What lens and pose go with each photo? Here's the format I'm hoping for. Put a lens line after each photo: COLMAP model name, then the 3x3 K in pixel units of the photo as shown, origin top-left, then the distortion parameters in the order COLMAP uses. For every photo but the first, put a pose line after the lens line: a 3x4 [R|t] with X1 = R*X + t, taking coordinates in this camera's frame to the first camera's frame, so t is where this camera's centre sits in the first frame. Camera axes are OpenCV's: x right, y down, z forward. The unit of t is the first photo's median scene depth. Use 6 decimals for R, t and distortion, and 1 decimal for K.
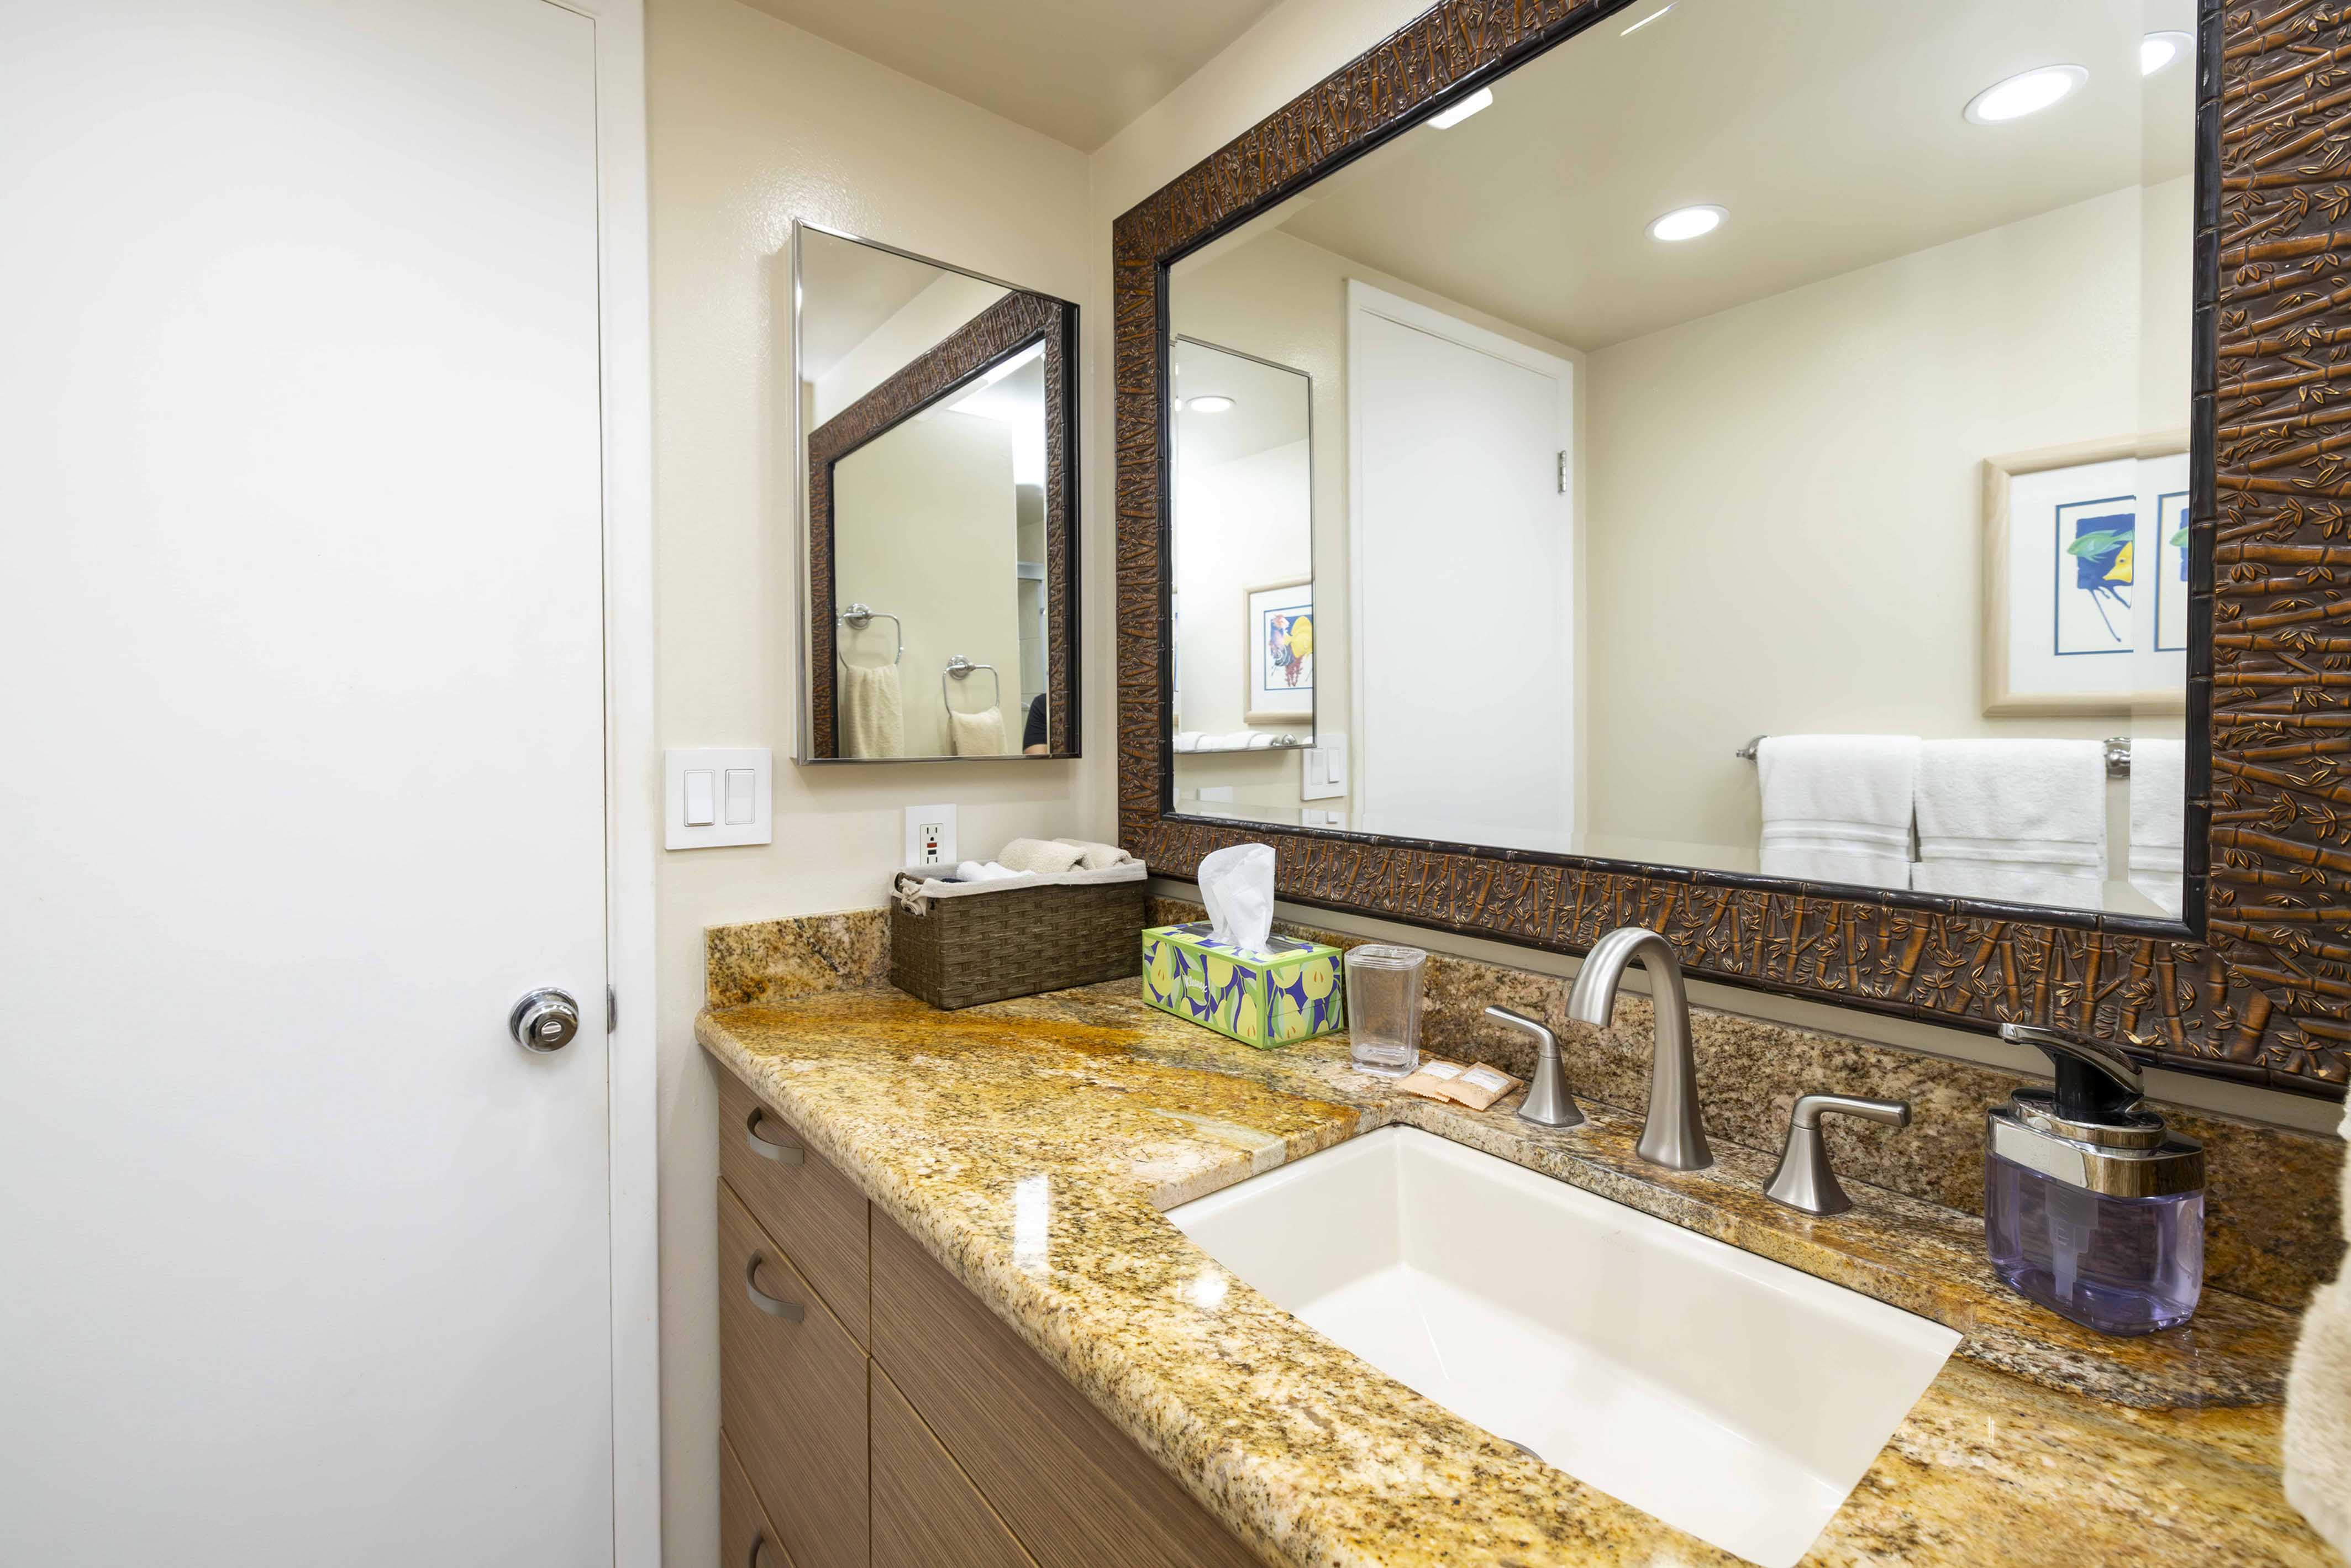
lens RADIAL K [[978.9, 0, 1178.0], [0, 978.9, 744.9], [0, 0, 1]] dist [-0.001941, -0.000055]
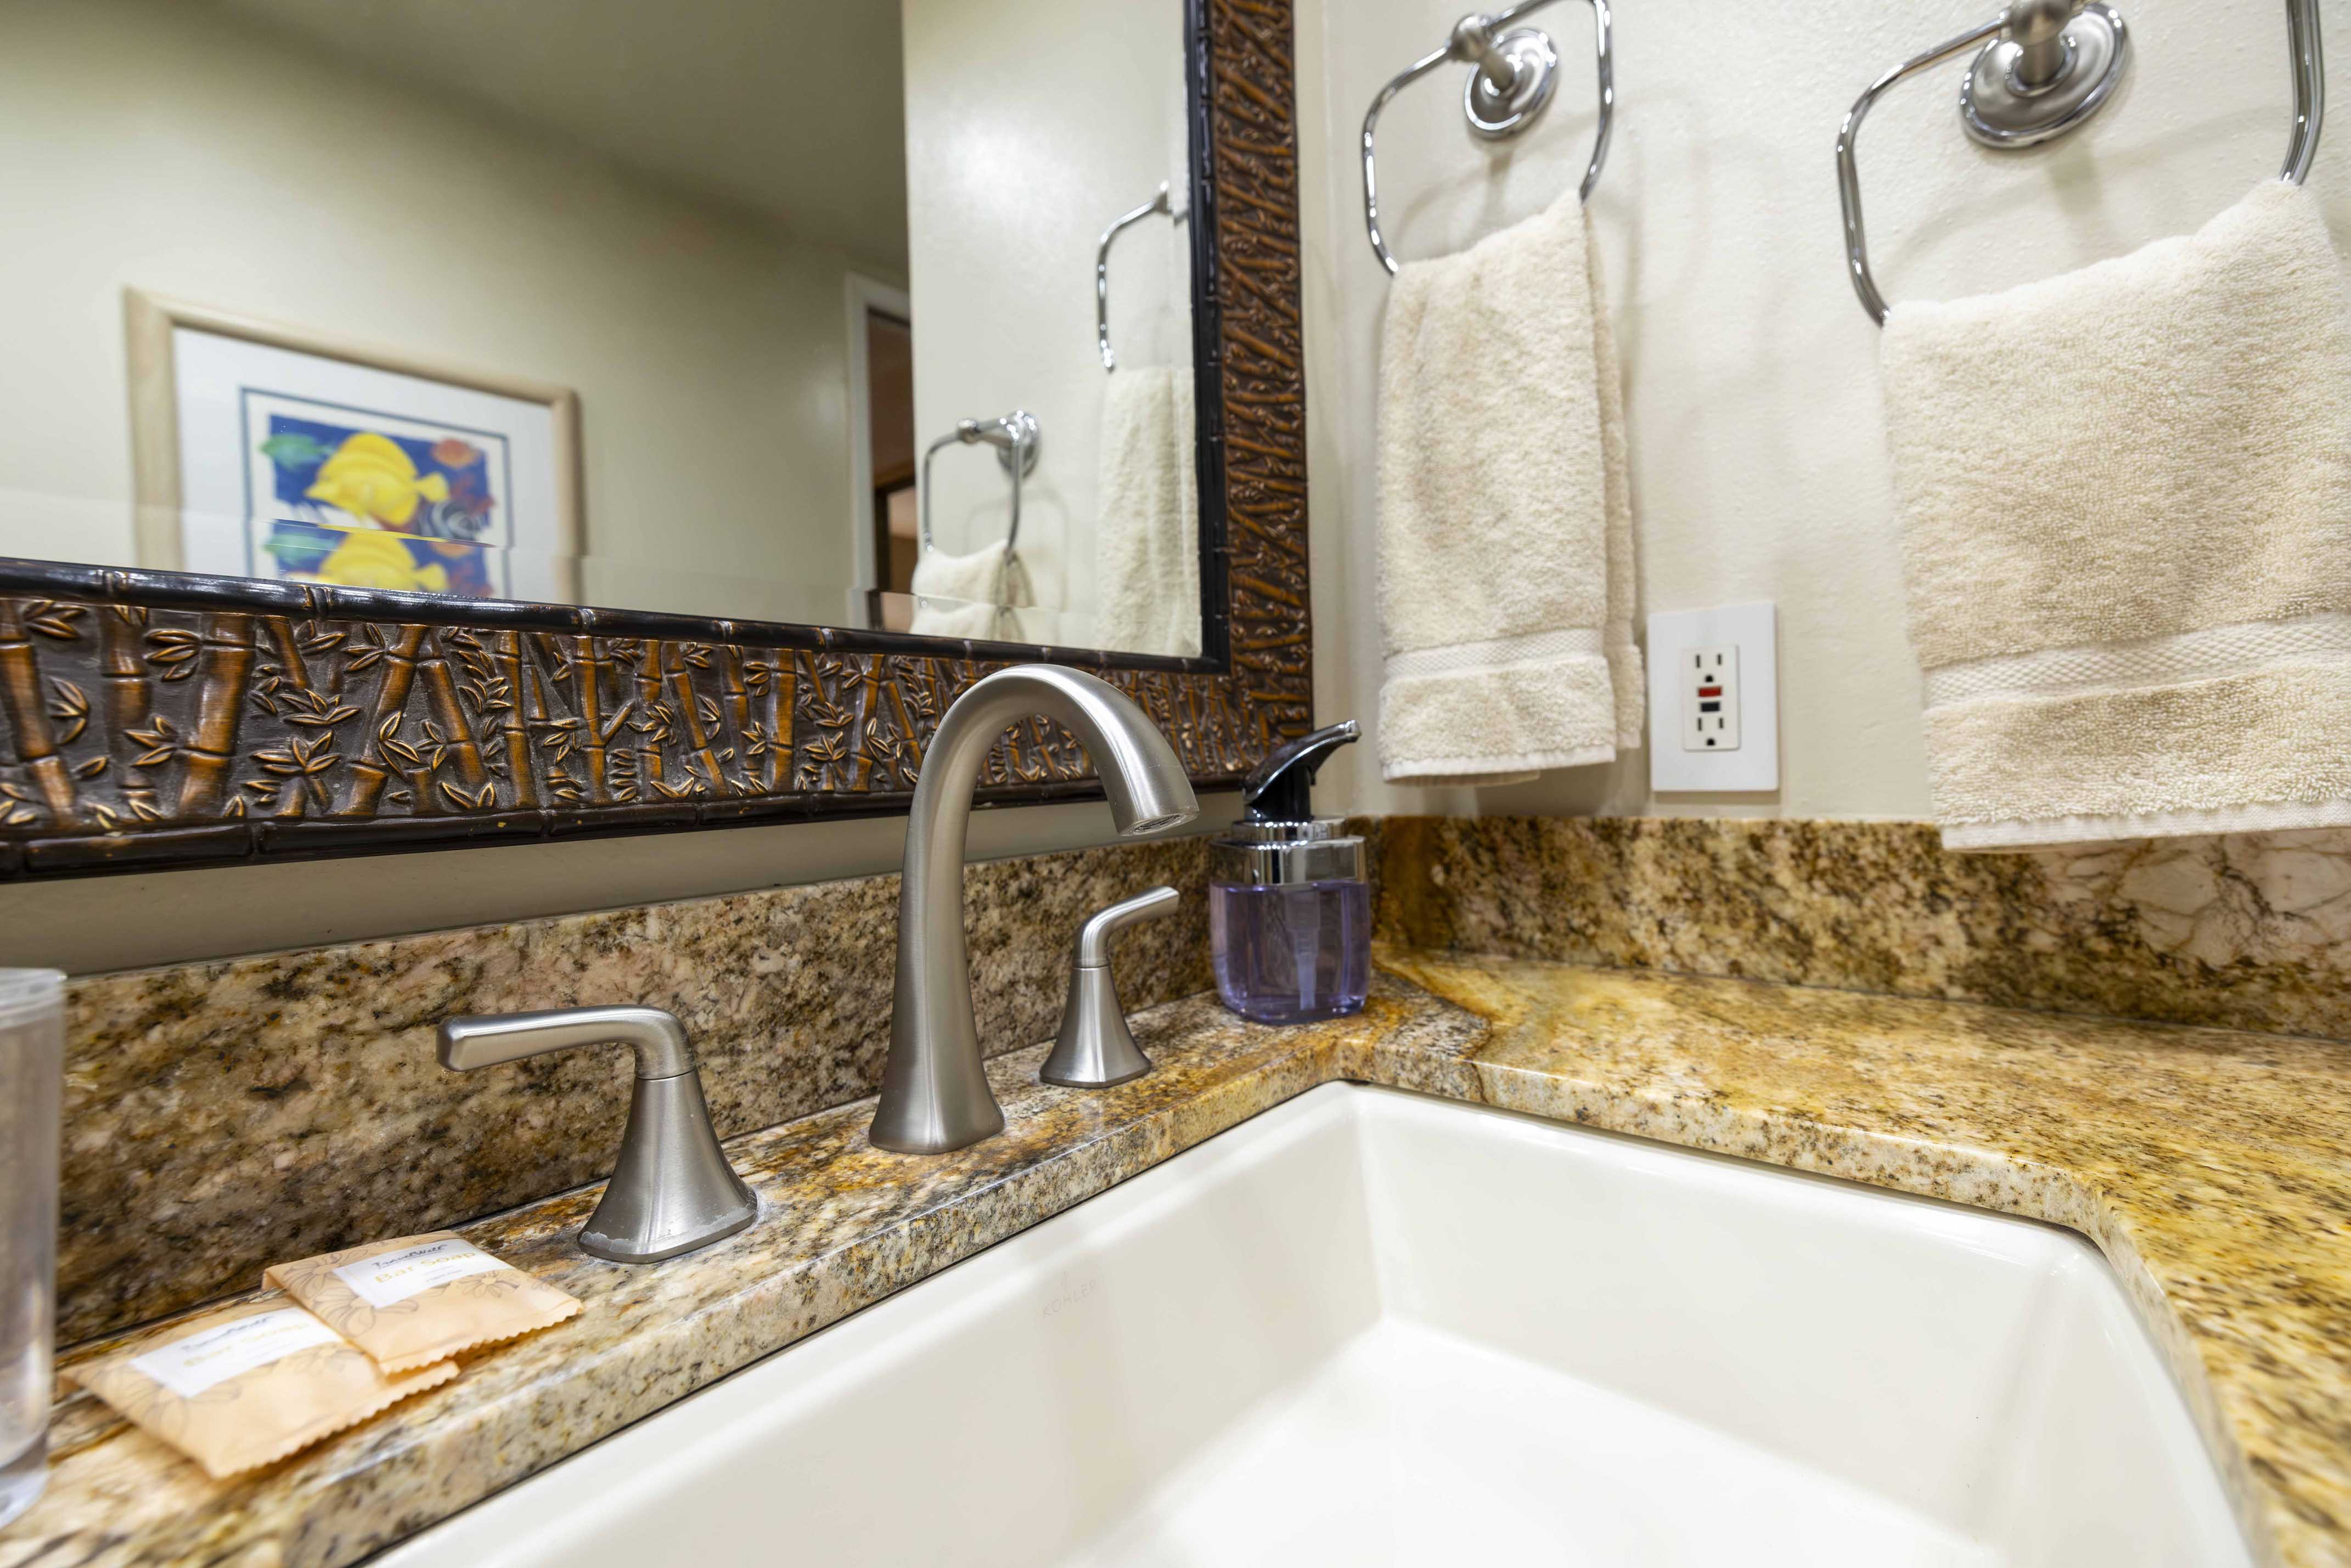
lens RADIAL K [[978.7, 0, 1197.2], [0, 978.7, 783.0], [0, 0, 1]] dist [-0.001941, -0.000055]
pose [[-0.168024, -0.019457, 0.985591, -0.045039], [0.050344, 0.998331, 0.028291, 0.230547], [-0.984496, 0.054372, -0.166764, 0.973634]]
